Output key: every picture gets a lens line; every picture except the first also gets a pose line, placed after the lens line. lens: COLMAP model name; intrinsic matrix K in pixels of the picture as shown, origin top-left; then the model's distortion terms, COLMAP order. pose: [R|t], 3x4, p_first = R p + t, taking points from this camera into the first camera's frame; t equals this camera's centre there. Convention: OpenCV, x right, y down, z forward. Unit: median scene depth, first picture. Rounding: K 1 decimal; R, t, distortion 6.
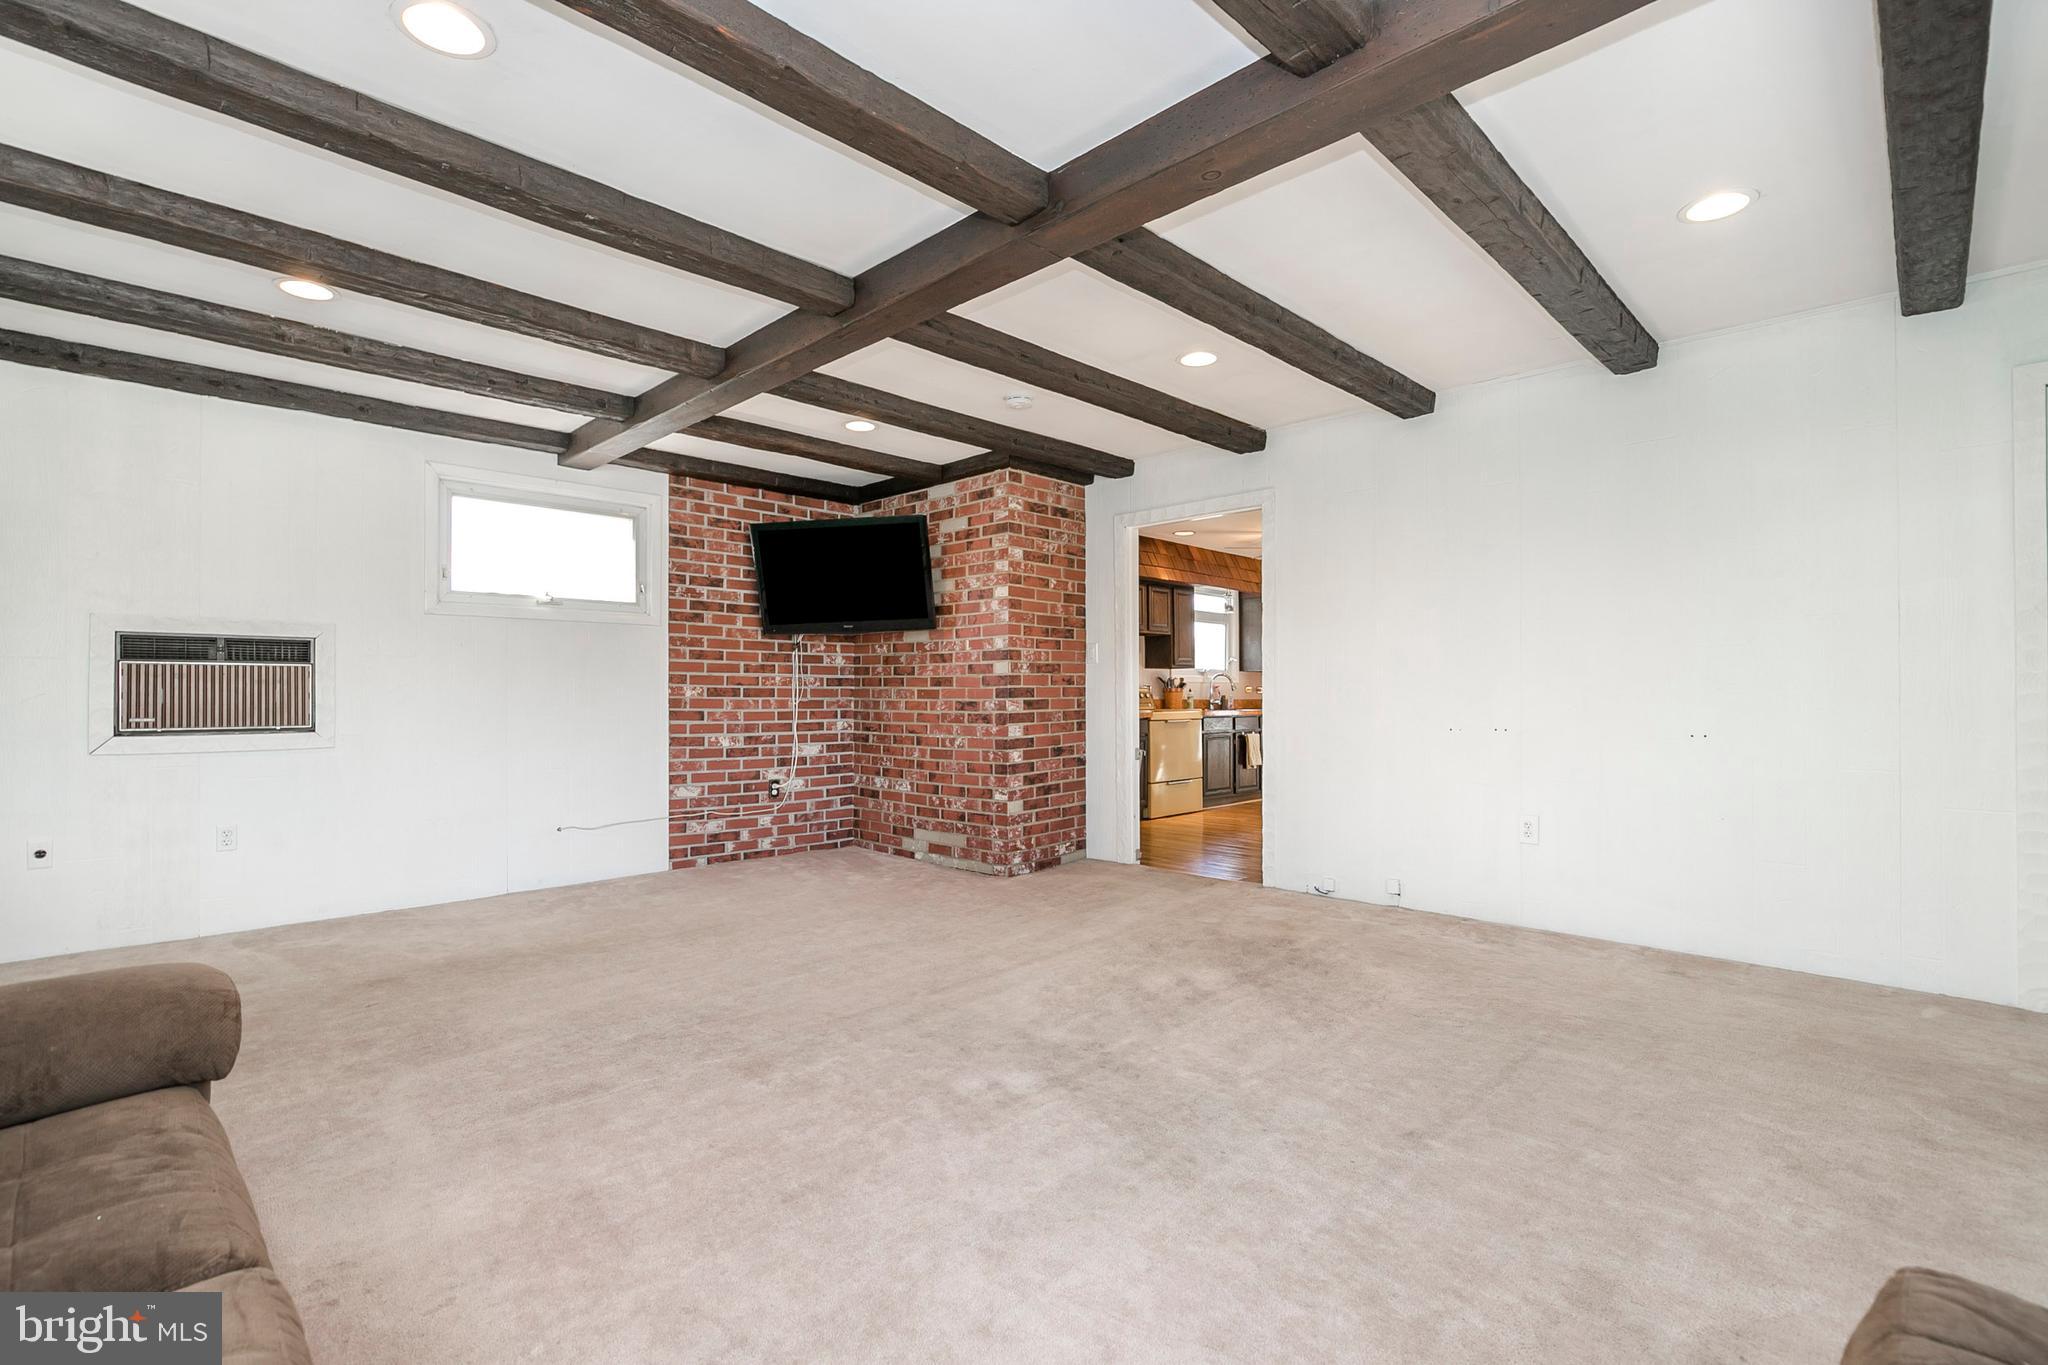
lens RADIAL K [[924.0, 0, 1023.9], [0, 924.0, 689.1], [0, 0, 1]] dist [-0.014837, 0.001836]
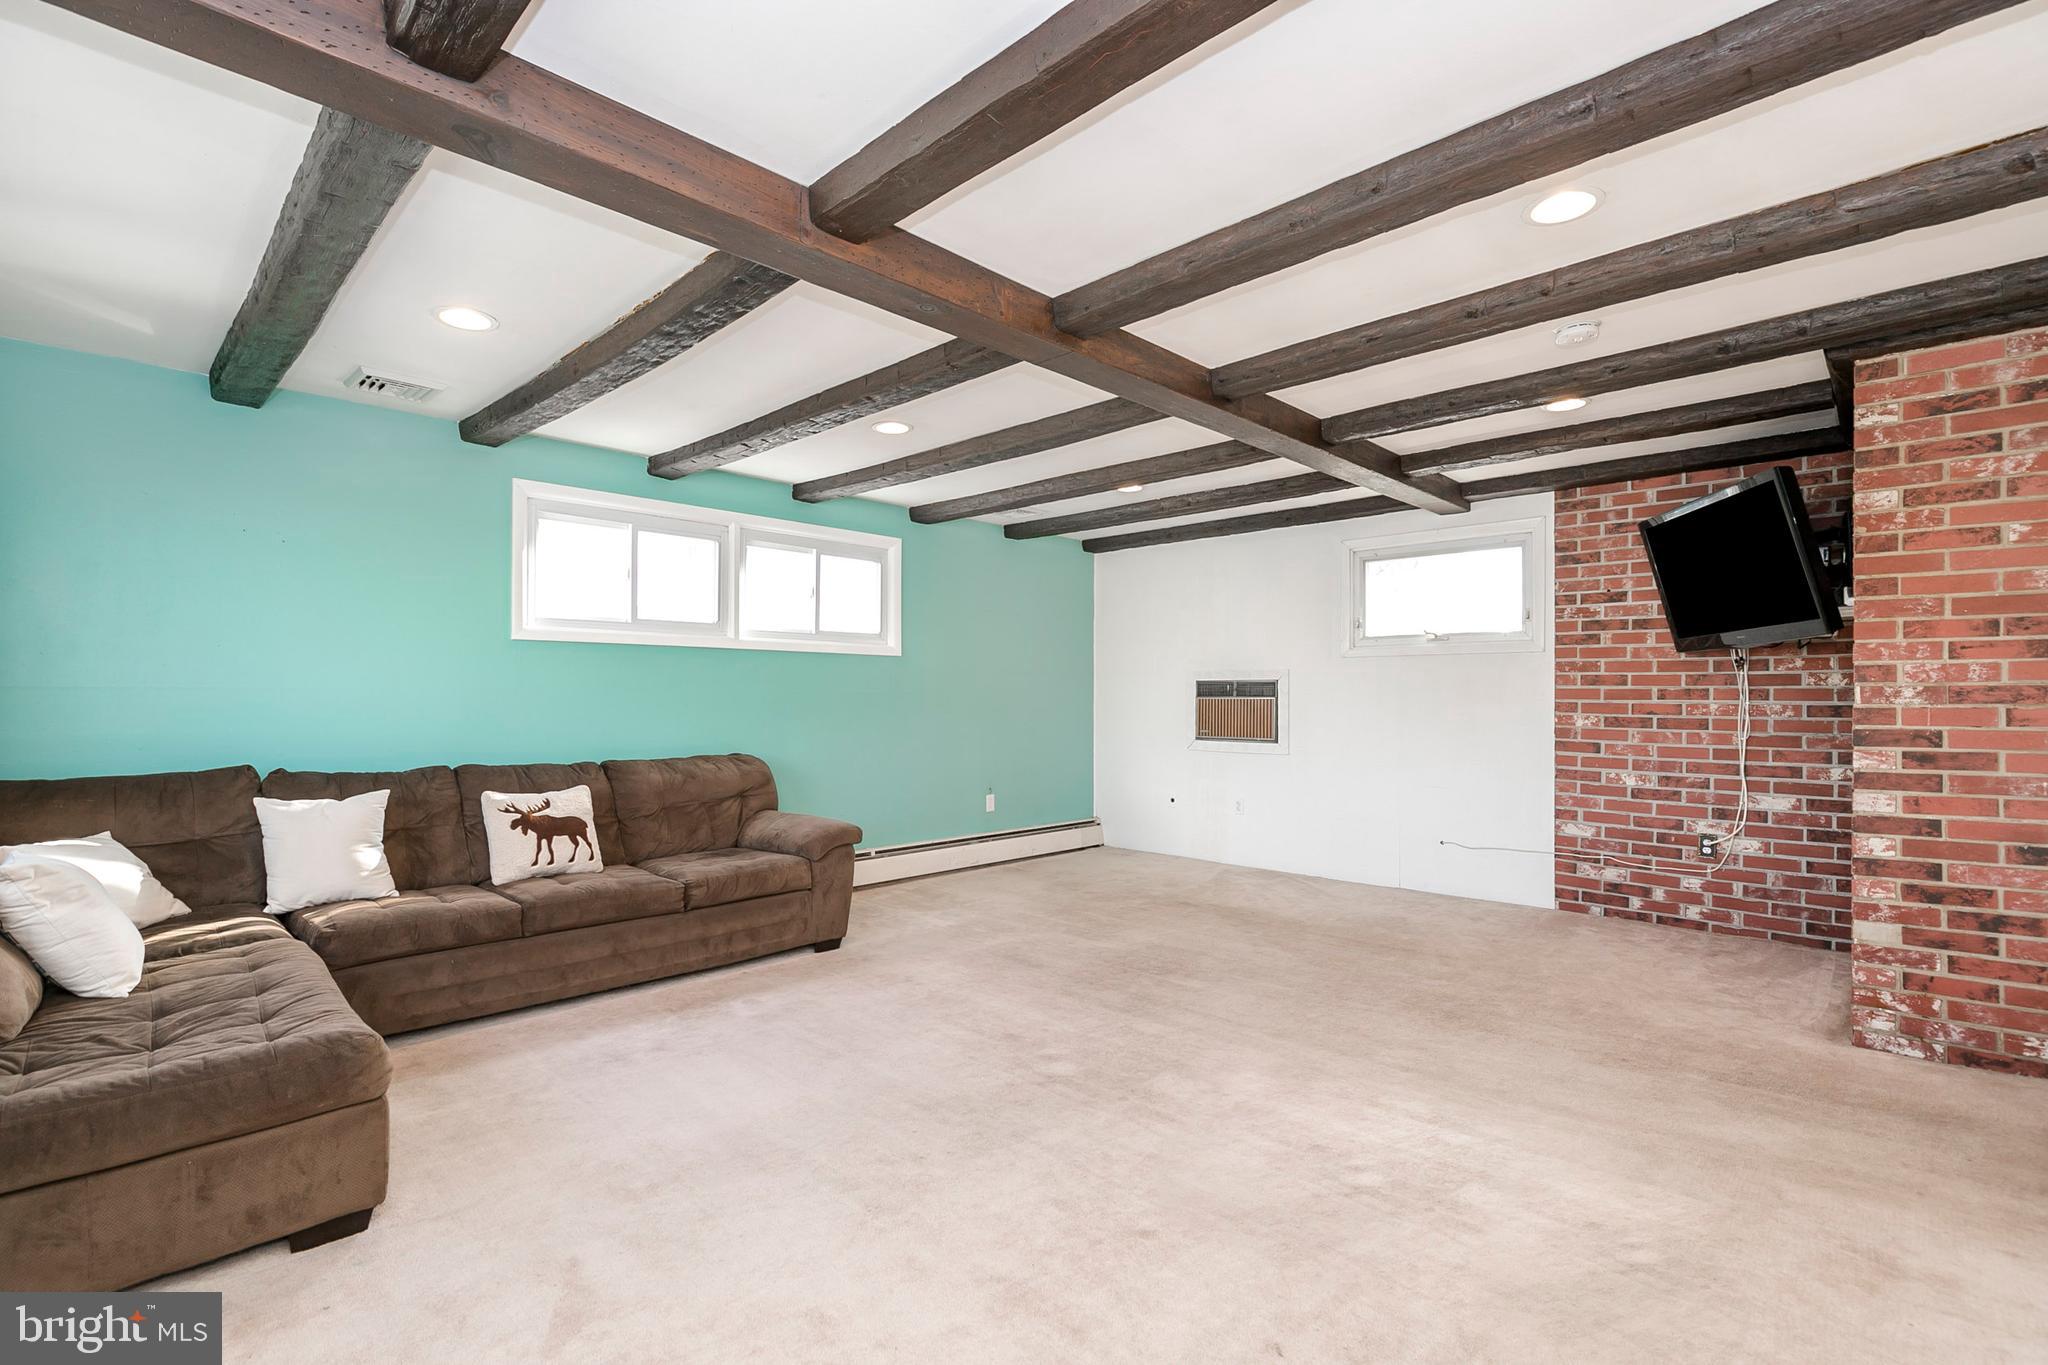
lens RADIAL K [[924.0, 0, 1024.4], [0, 924.0, 688.8], [0, 0, 1]] dist [-0.014837, 0.001836]
pose [[0.013581, -0.008311, -0.999873, 0.534650], [0.001470, 0.999965, -0.008291, -0.021930], [0.999907, -0.001357, 0.013593, 0.427902]]
